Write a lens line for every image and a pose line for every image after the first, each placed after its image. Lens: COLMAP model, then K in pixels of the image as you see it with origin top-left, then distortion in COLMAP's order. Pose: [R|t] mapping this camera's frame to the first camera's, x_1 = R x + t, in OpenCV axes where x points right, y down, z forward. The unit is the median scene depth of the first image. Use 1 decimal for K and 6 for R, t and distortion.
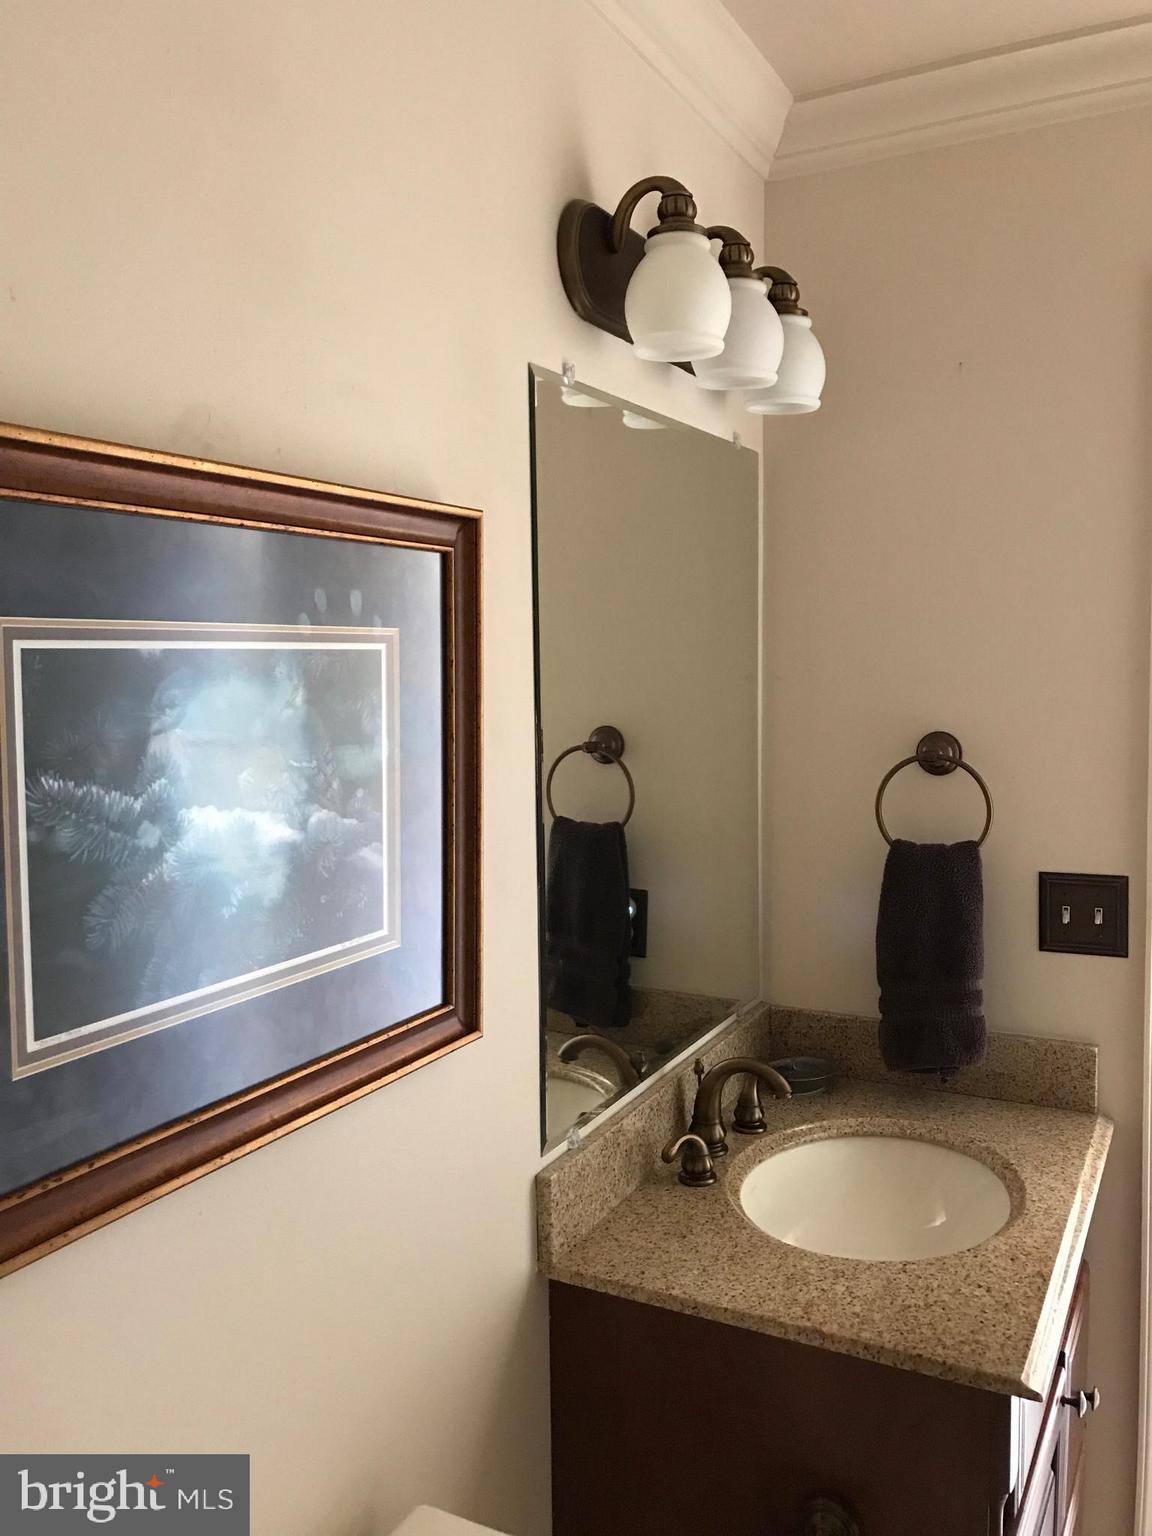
lens RADIAL K [[1258.7, 0, 576.0], [0, 1258.7, 768.0], [0, 0, 1]] dist [0.092609, -0.140964]
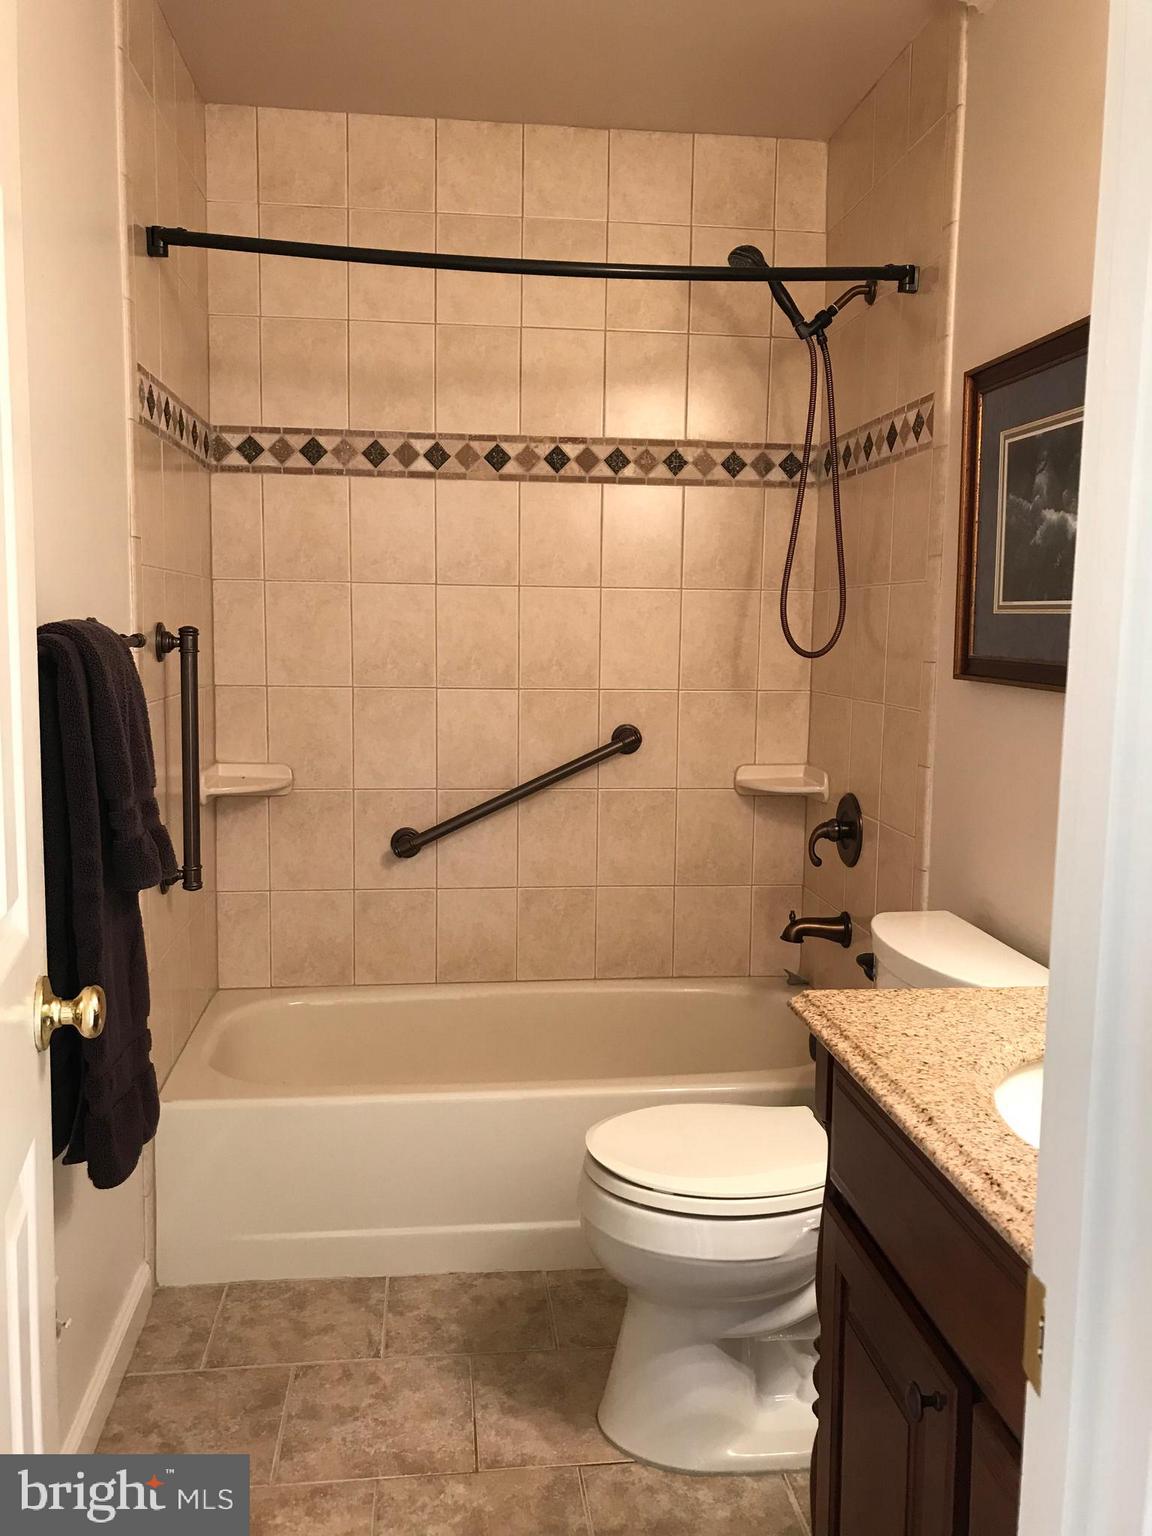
lens RADIAL K [[1258.7, 0, 576.0], [0, 1258.7, 768.0], [0, 0, 1]] dist [0.092609, -0.140964]
pose [[-0.829664, 0.063721, -0.554615, 1.093241], [-0.057146, 0.978552, 0.197915, 0.055053], [0.555330, 0.195897, -0.808228, 1.687771]]
